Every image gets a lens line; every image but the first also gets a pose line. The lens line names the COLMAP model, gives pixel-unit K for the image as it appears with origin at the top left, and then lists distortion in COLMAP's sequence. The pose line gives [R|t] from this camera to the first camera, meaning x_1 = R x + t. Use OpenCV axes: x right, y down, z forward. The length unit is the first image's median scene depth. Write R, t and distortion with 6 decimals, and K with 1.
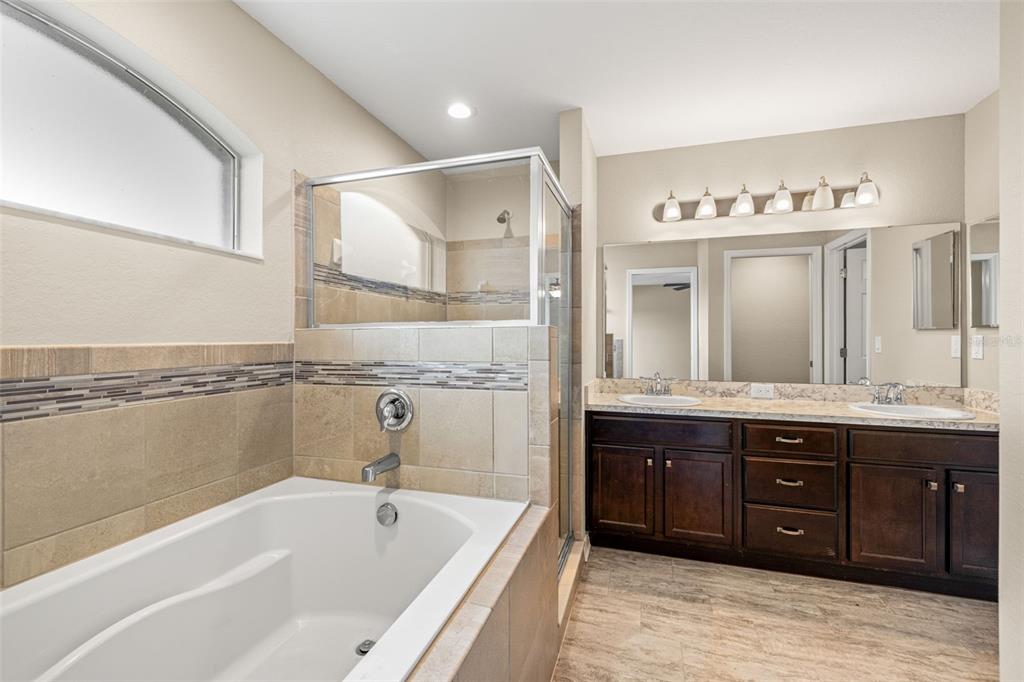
lens RADIAL K [[426.1, 0, 512.0], [0, 426.1, 338.9], [0, 0, 1]] dist [-0.000714, -0.000043]
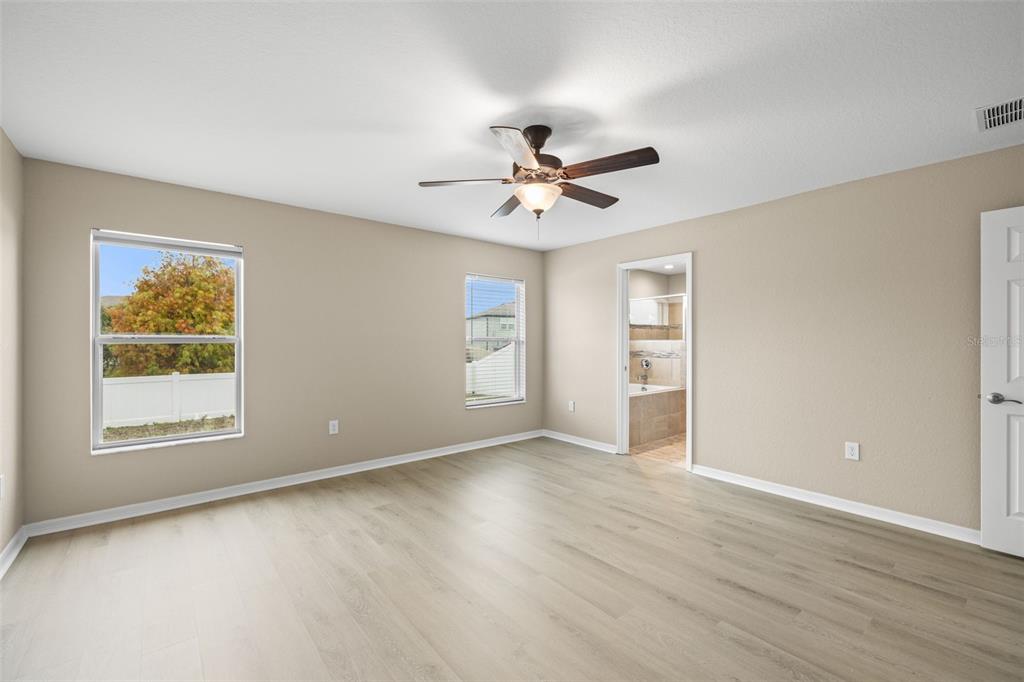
lens RADIAL K [[436.0, 0, 510.9], [0, 436.0, 339.3], [0, 0, 1]] dist [0.000179, 0.000253]
pose [[0.834740, -0.001812, -0.550641, 0.854479], [-0.000470, 0.999992, -0.004004, -0.033105], [0.550644, 0.003601, 0.834732, -2.890003]]
